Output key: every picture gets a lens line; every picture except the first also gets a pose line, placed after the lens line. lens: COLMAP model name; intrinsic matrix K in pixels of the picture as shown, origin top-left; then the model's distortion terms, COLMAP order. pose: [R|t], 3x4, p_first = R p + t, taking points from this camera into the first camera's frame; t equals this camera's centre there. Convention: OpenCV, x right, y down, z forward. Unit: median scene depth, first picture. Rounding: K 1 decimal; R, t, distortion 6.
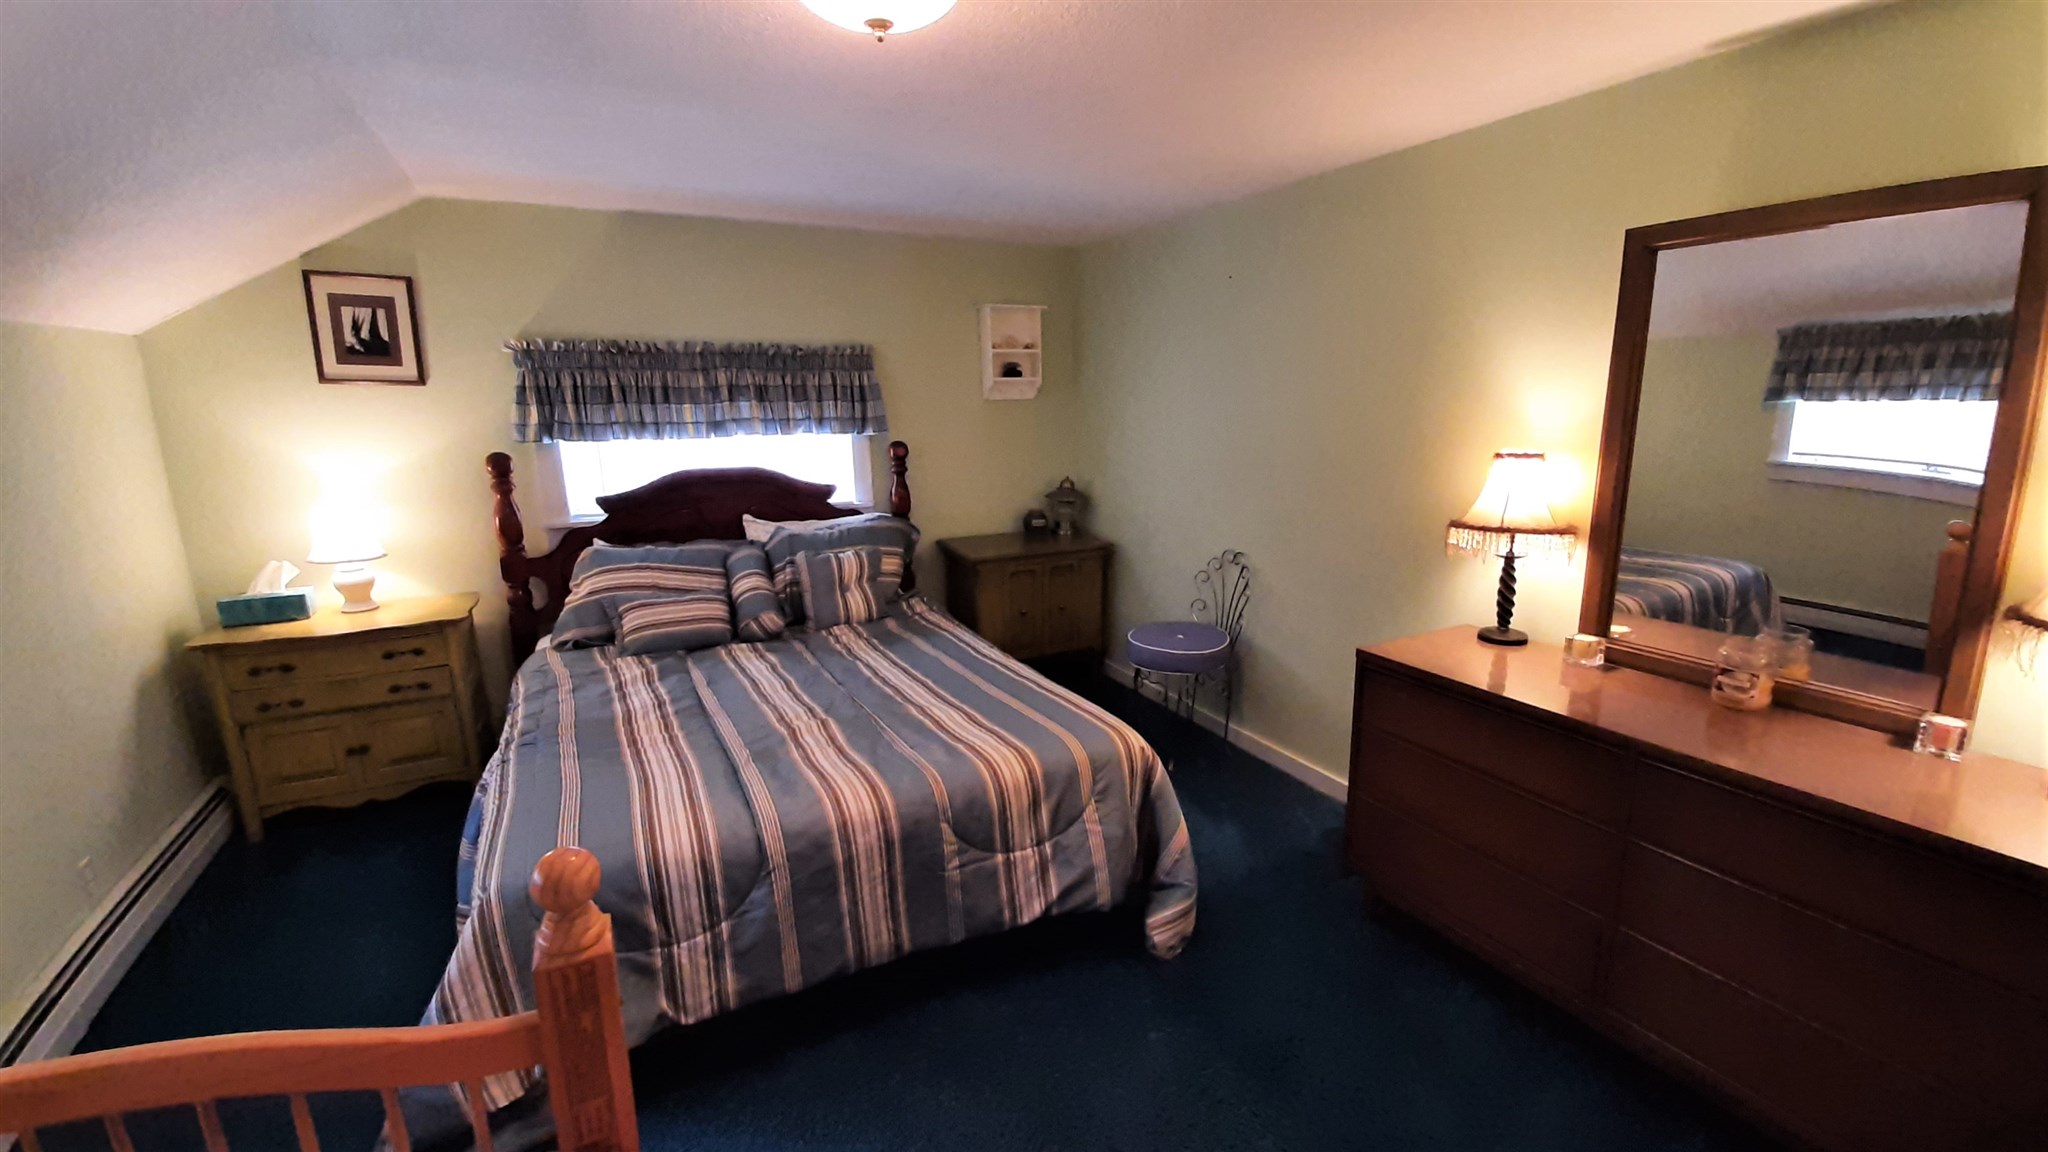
lens RADIAL K [[849.3, 0, 1039.0], [0, 849.3, 583.7], [0, 0, 1]] dist [0.009784, -0.011268]
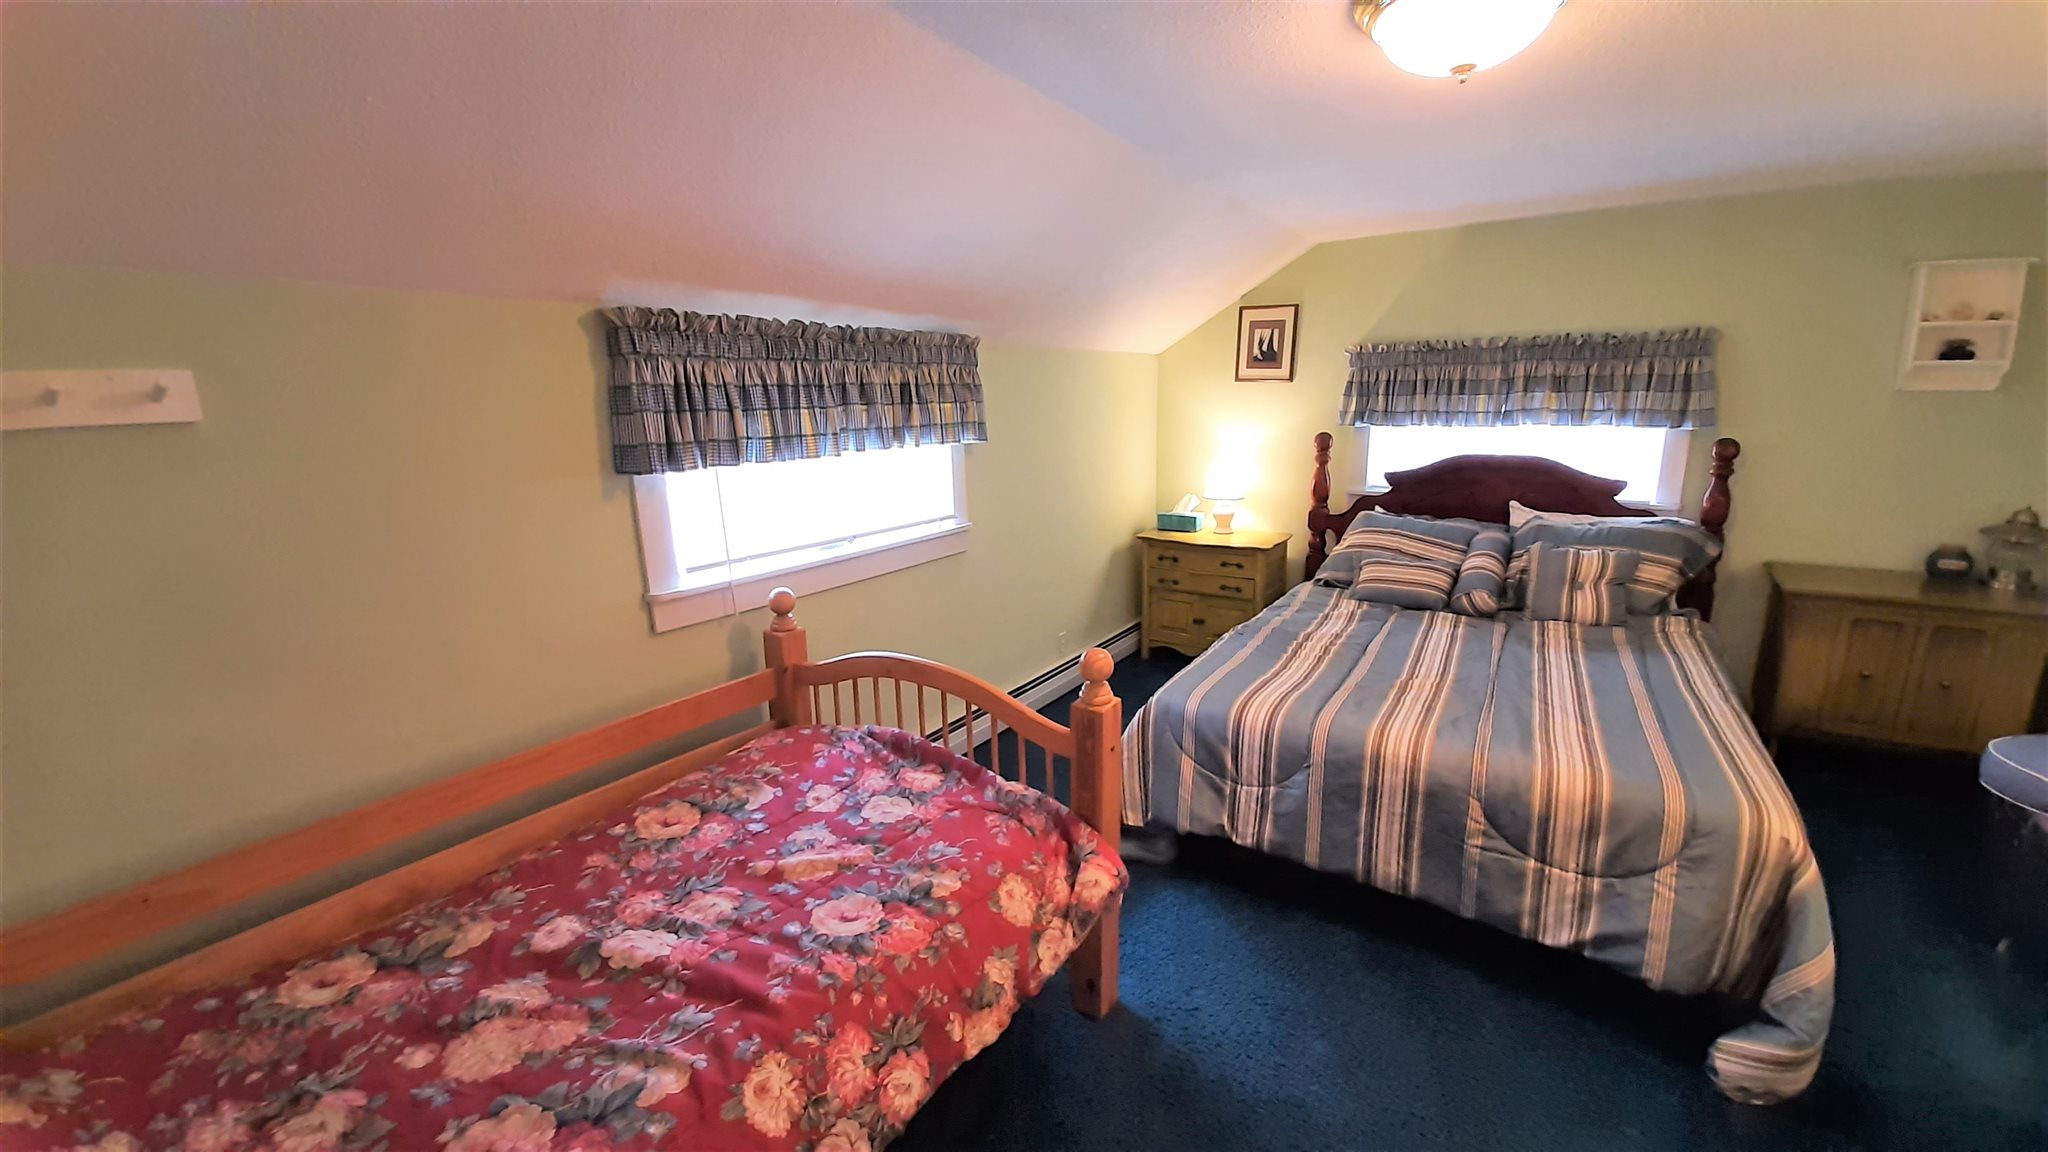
lens RADIAL K [[820.2, 0, 1039.5], [0, 820.2, 582.8], [0, 0, 1]] dist [0.029028, -0.022906]
pose [[0.468611, 0.198346, -0.860850, 0.321950], [-0.181491, 0.975297, 0.125920, -0.006744], [0.864560, 0.097229, 0.493034, 0.008526]]
